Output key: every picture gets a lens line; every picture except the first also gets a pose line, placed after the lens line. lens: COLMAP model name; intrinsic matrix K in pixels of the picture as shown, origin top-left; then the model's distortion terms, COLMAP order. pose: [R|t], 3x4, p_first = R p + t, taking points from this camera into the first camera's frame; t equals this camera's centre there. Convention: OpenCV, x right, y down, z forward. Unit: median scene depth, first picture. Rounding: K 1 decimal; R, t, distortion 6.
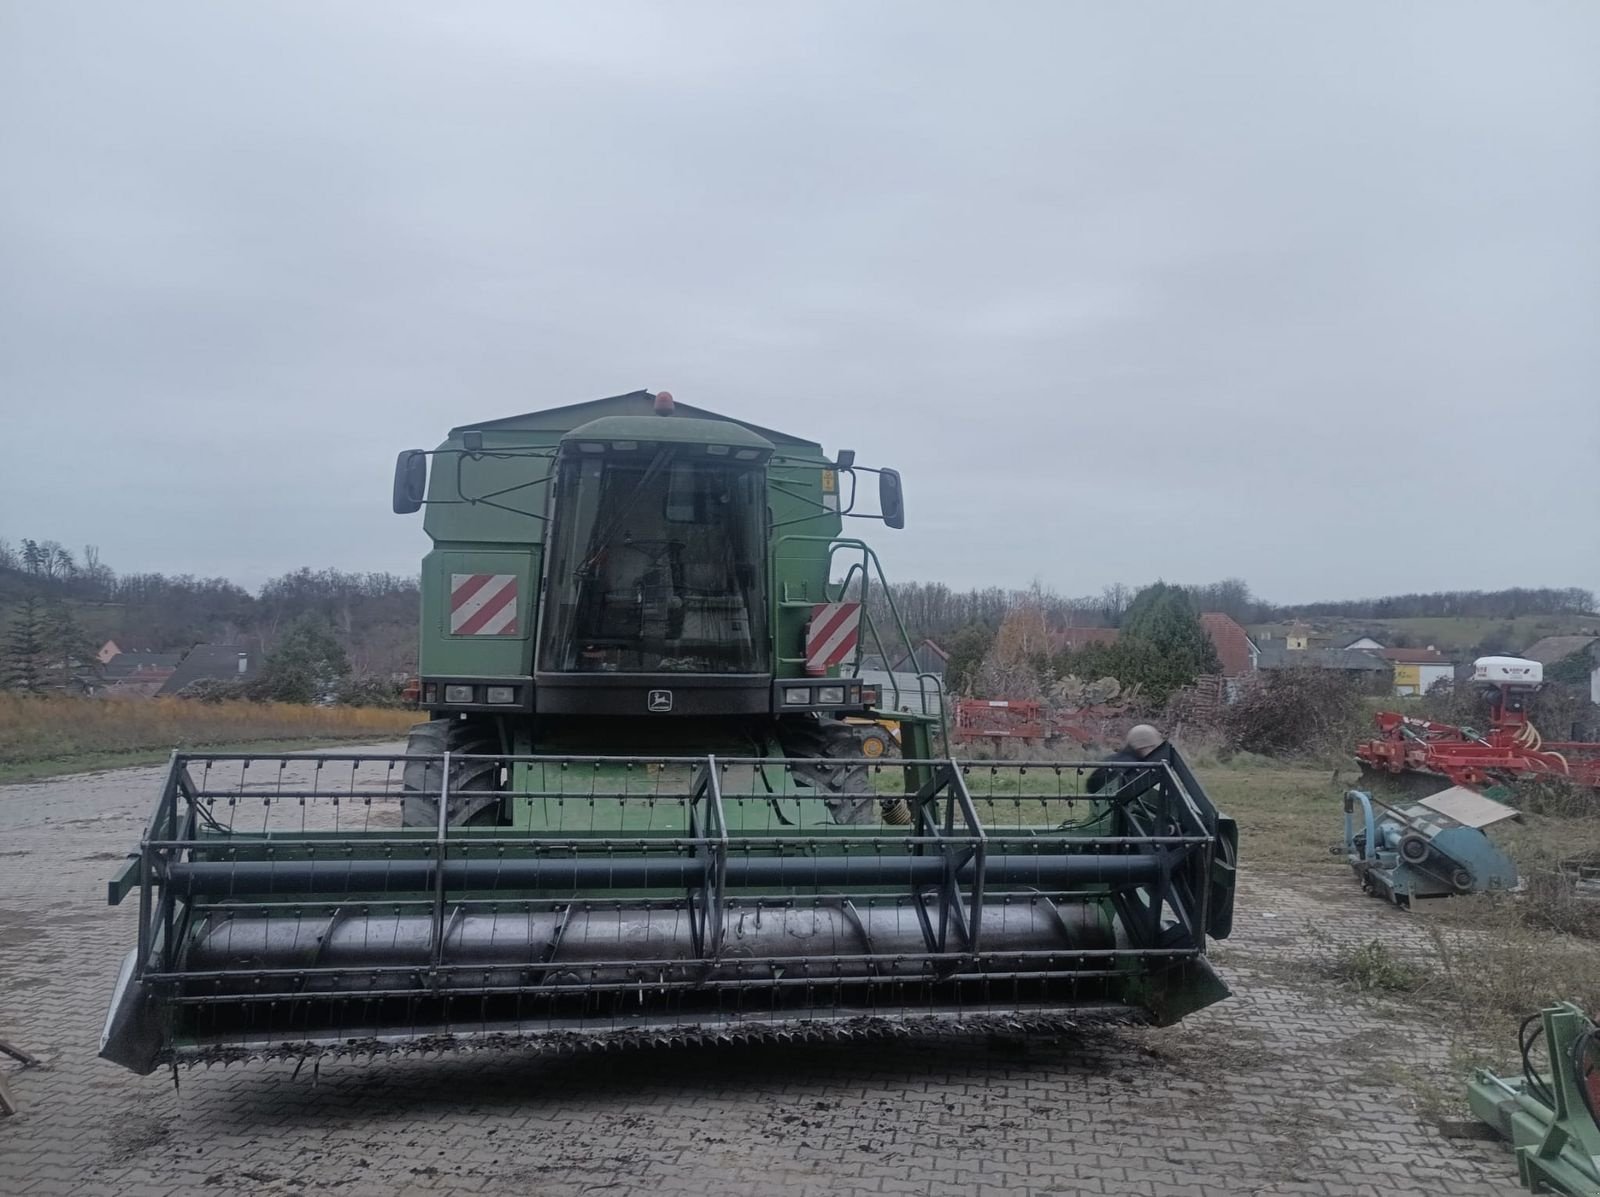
lens RADIAL K [[1329.3, 0, 799.8], [0, 1329.3, 624.1], [0, 0, 1]] dist [0.046138, -0.022520]
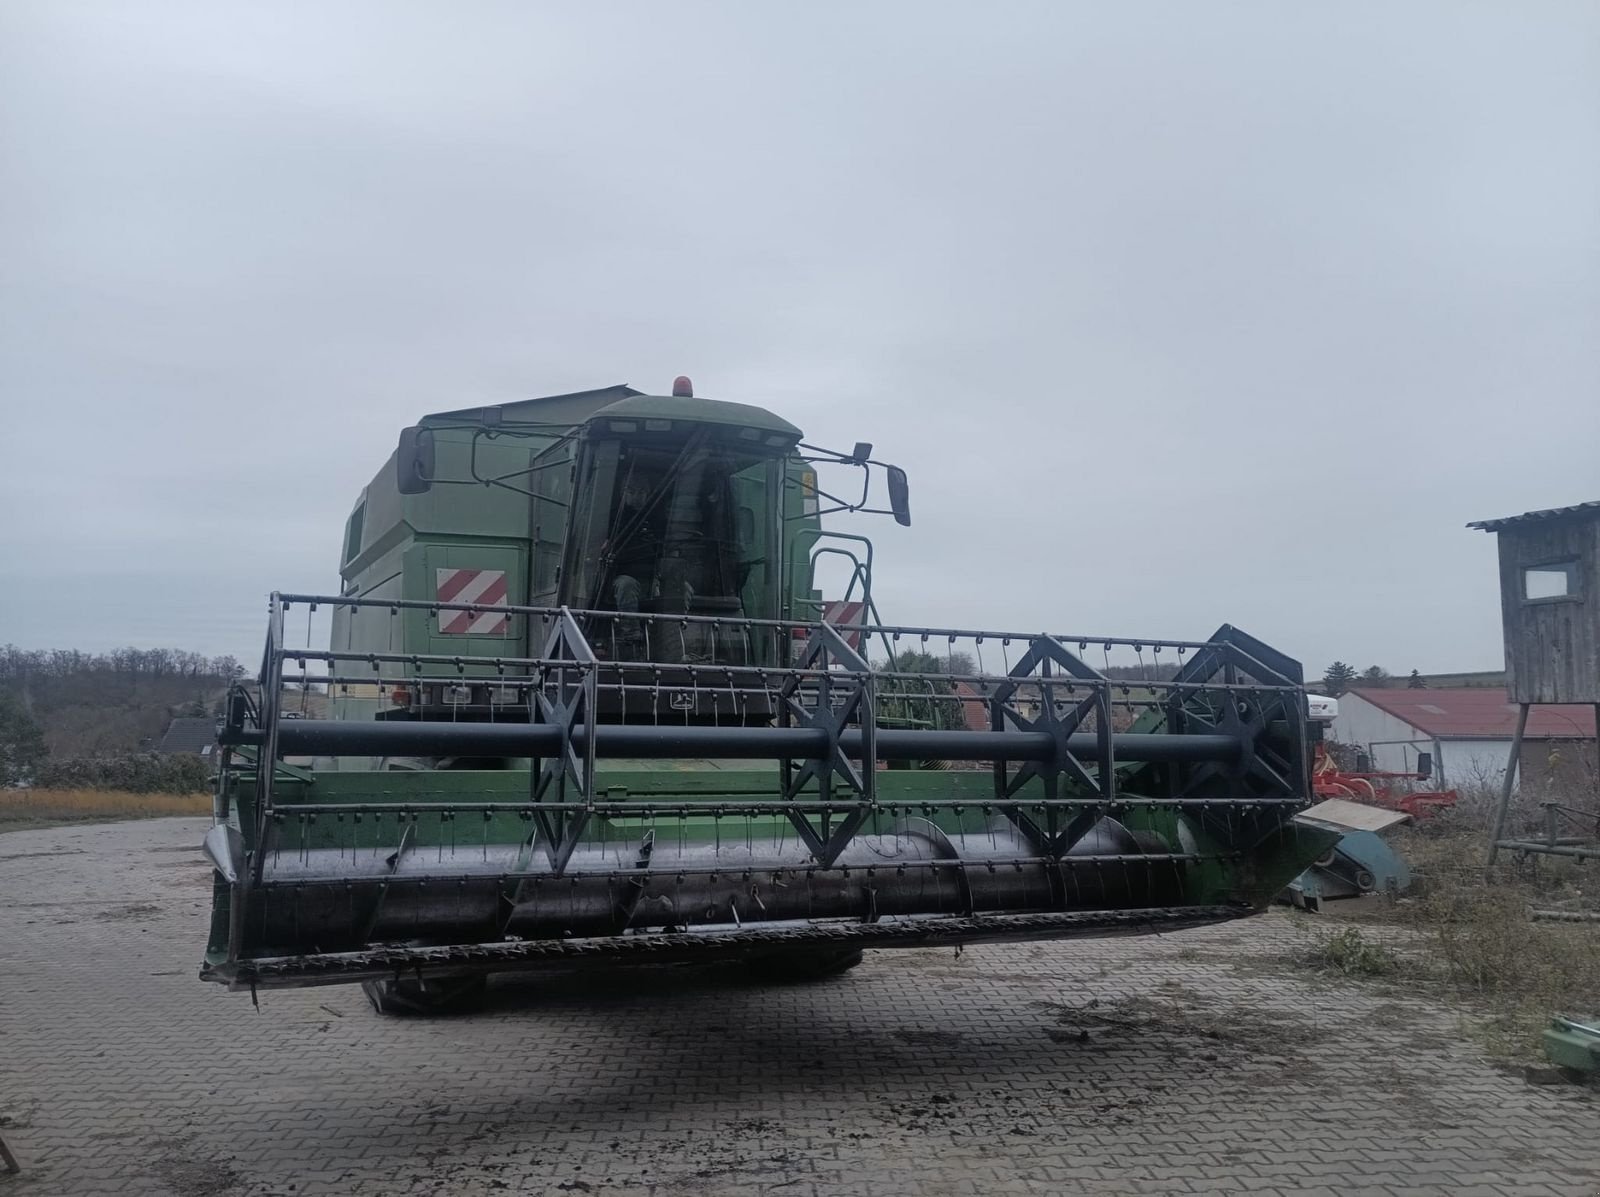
lens RADIAL K [[1329.3, 0, 799.8], [0, 1329.3, 624.1], [0, 0, 1]] dist [0.046138, -0.022520]
pose [[0.980954, 0.000329, 0.194239, -0.194465], [0.010683, 0.998394, -0.055640, 0.055051], [-0.193945, 0.056656, 0.979375, 0.050826]]
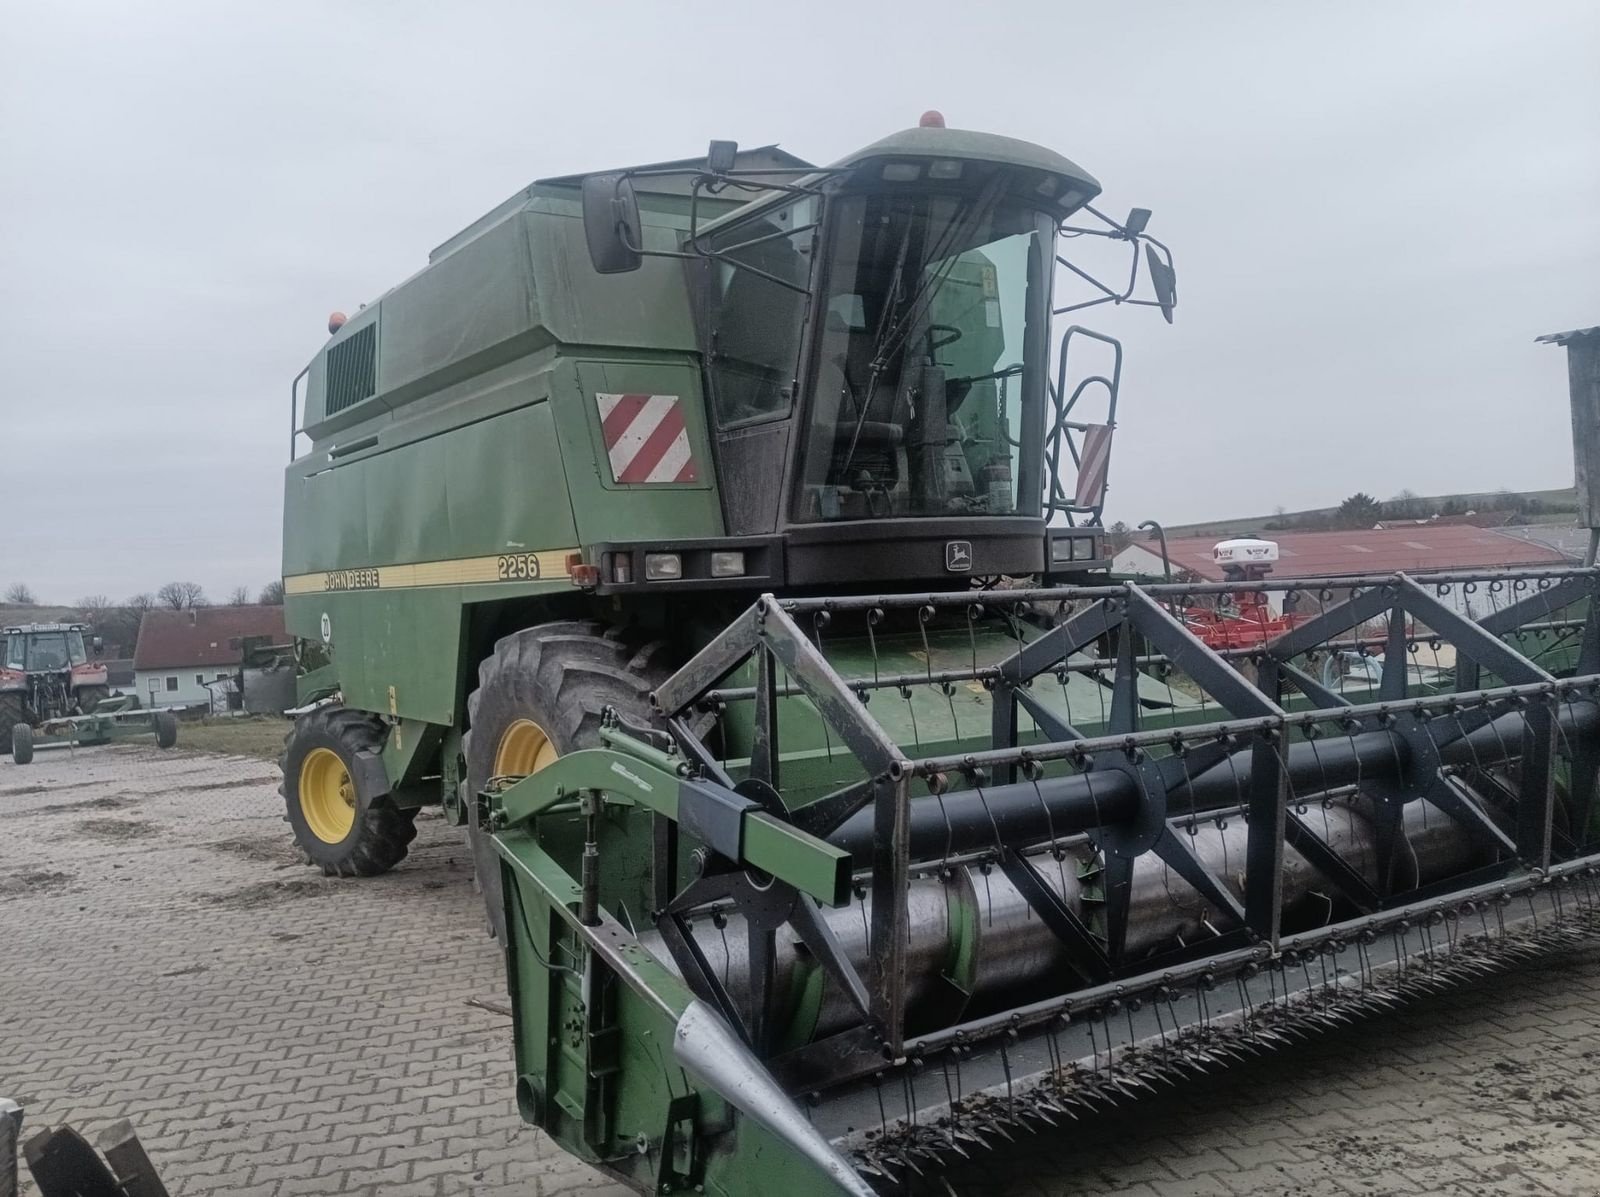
lens RADIAL K [[1329.3, 0, 799.8], [0, 1329.3, 624.1], [0, 0, 1]] dist [0.046138, -0.022520]
pose [[0.929648, -0.076530, 0.360414, -0.413953], [0.065854, 0.996952, 0.041830, 0.055107], [-0.362516, -0.015152, 0.931854, 0.352266]]
